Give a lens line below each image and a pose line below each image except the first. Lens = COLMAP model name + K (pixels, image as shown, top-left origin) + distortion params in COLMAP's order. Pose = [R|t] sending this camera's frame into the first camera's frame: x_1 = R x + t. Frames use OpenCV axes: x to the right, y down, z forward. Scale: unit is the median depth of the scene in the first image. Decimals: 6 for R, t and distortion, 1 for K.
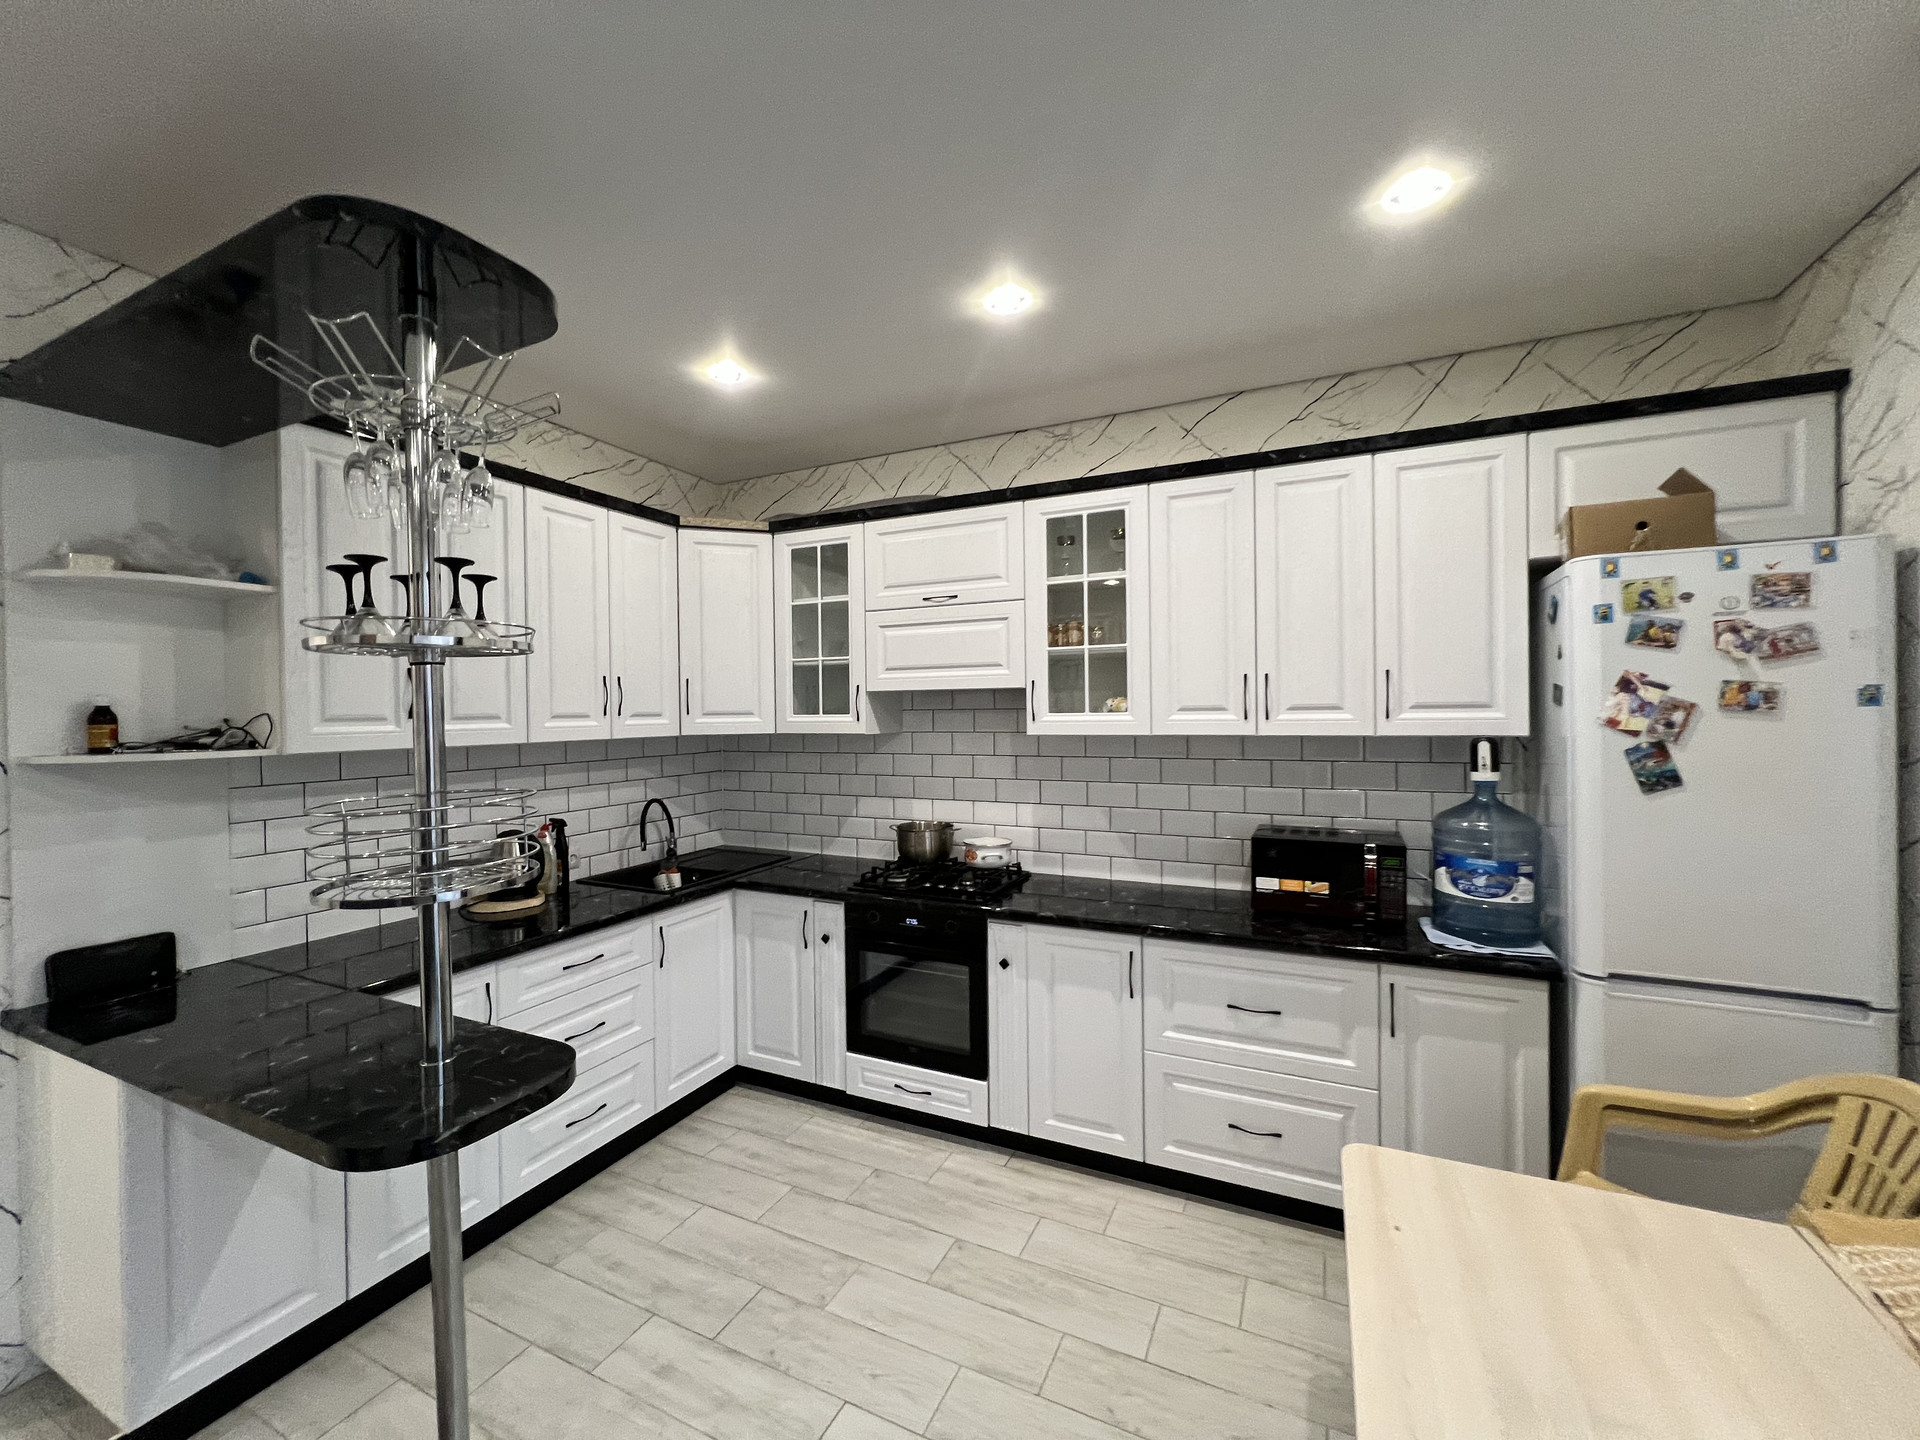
lens RADIAL K [[769.3, 0, 955.0], [0, 769.3, 720.7], [0, 0, 1]] dist [-0.002878, 0.000529]
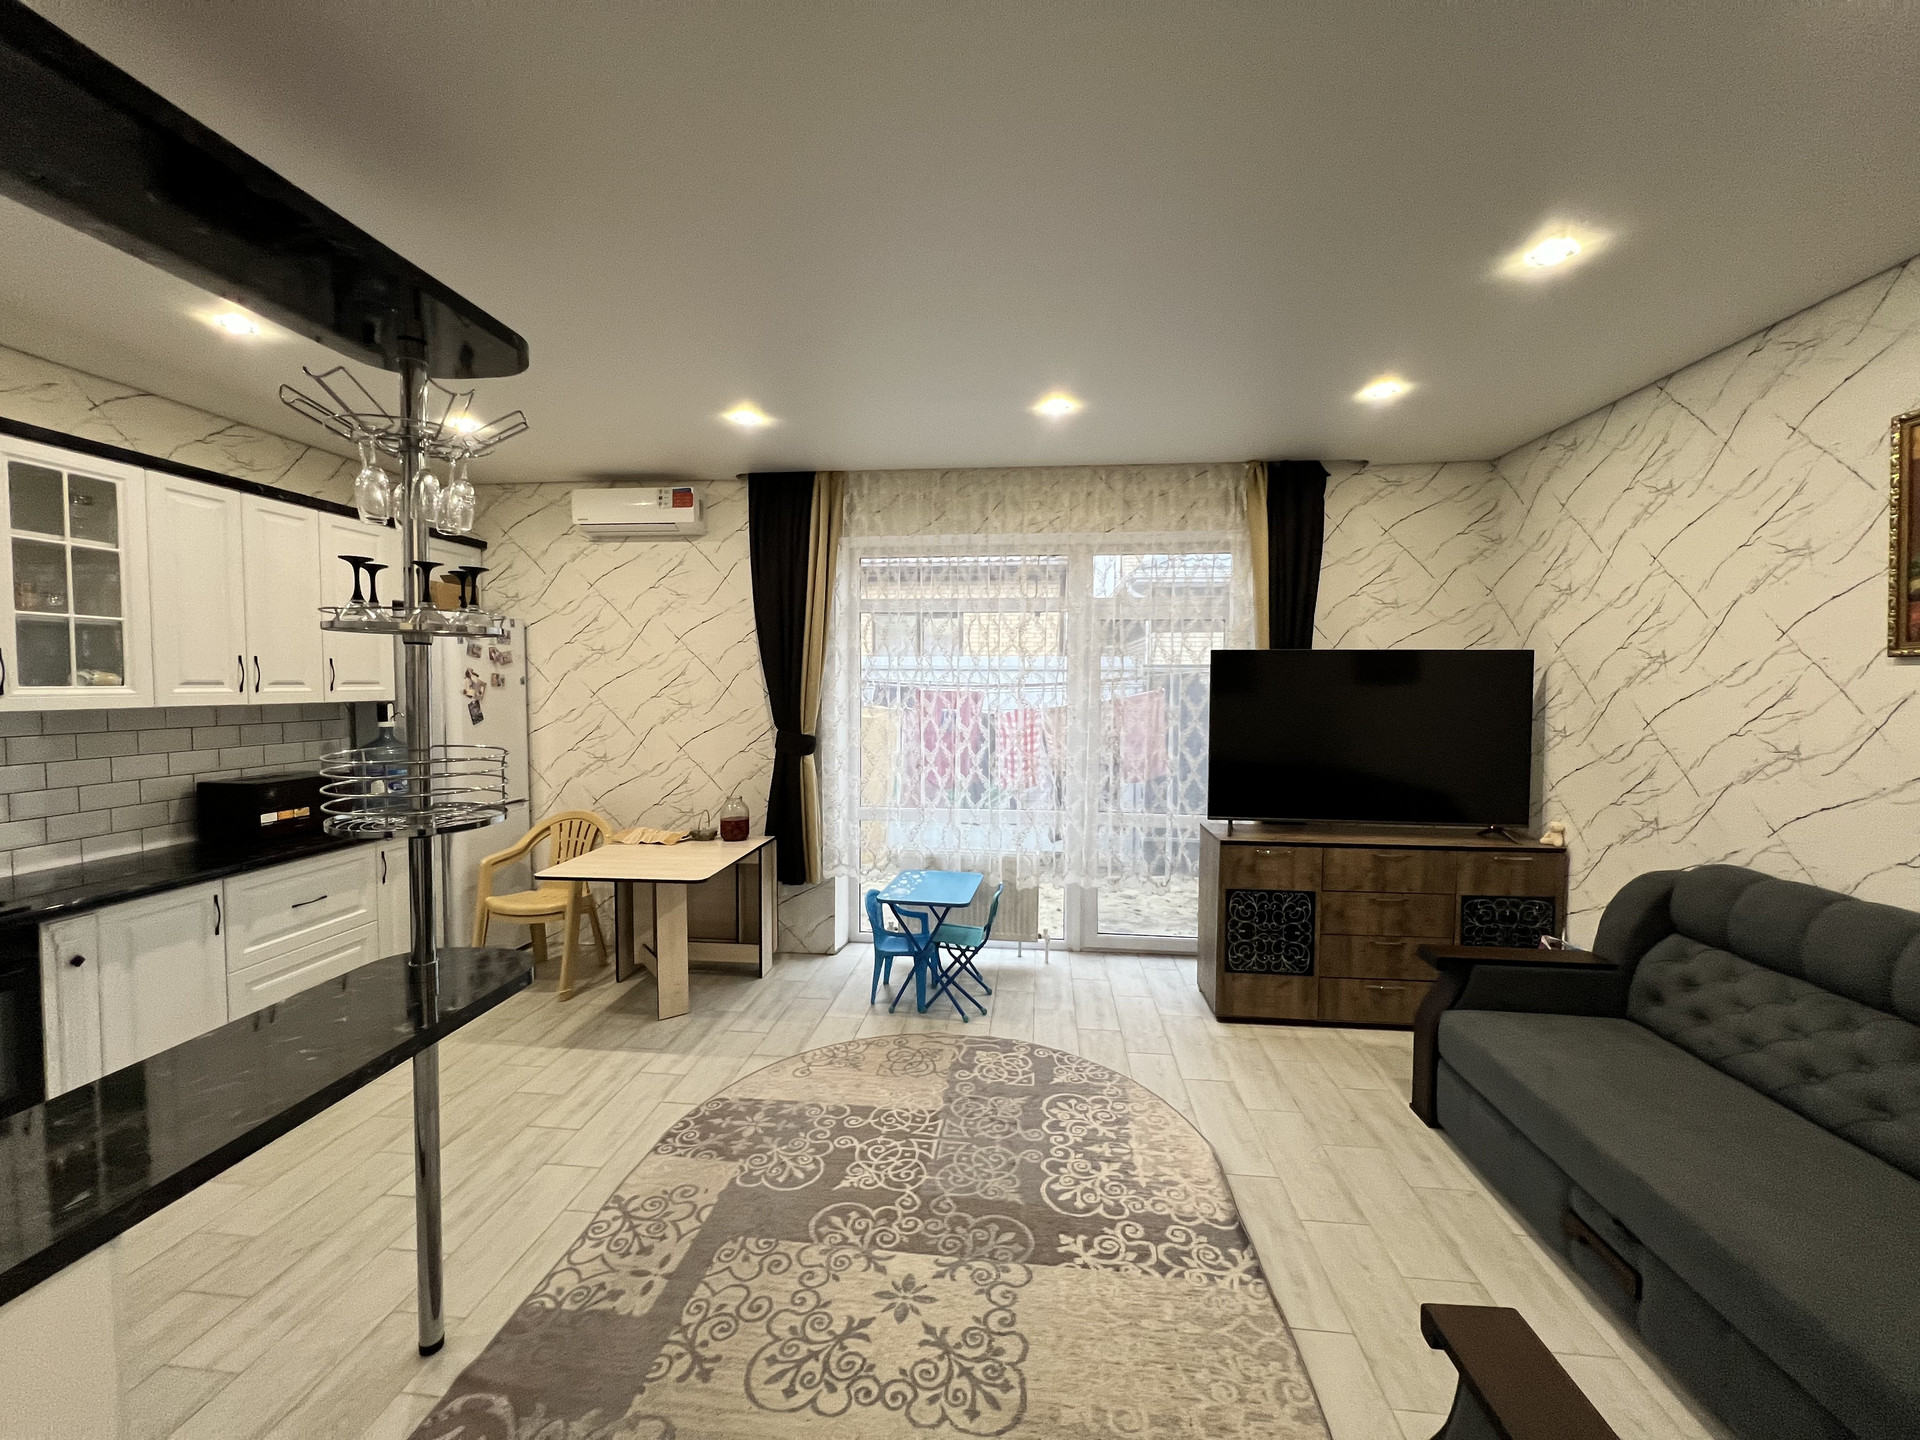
lens RADIAL K [[767.1, 0, 954.1], [0, 767.1, 719.9], [0, 0, 1]] dist [-0.002029, 0.000359]
pose [[-0.332900, -0.035944, 0.942277, -1.127547], [0.011470, 0.999045, 0.042162, 0.004376], [-0.942892, 0.024844, -0.332170, 0.314442]]
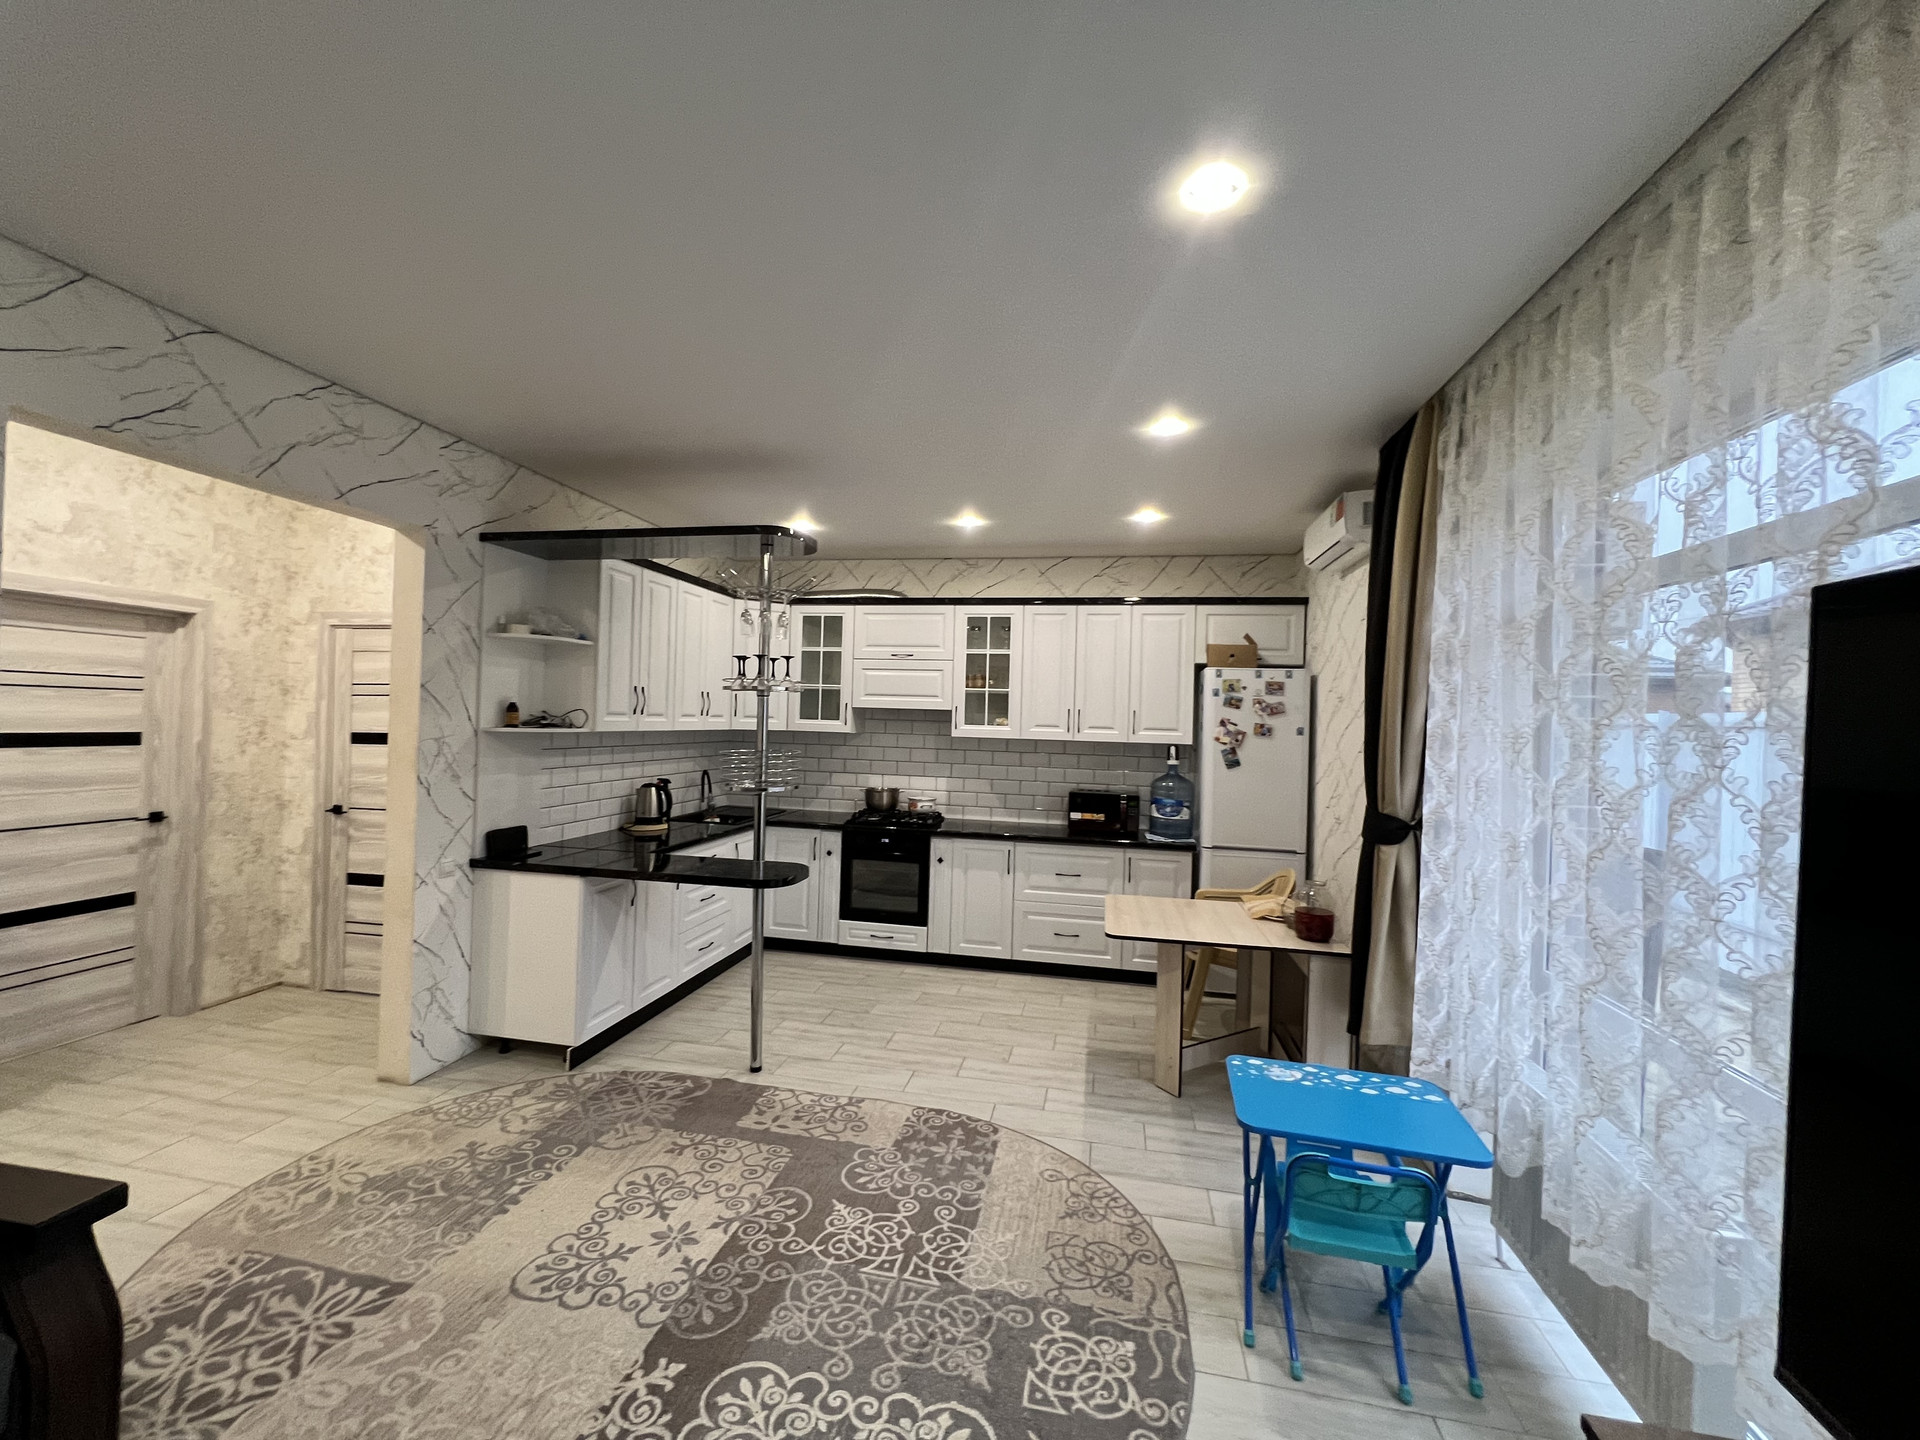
lens RADIAL K [[769.3, 0, 954.5], [0, 769.3, 725.0], [0, 0, 1]] dist [-0.002878, 0.000529]
pose [[0.968046, 0.038909, 0.247737, -0.370126], [-0.037563, 0.999243, -0.010161, 0.010479], [-0.247945, 0.000531, 0.968774, -0.785289]]
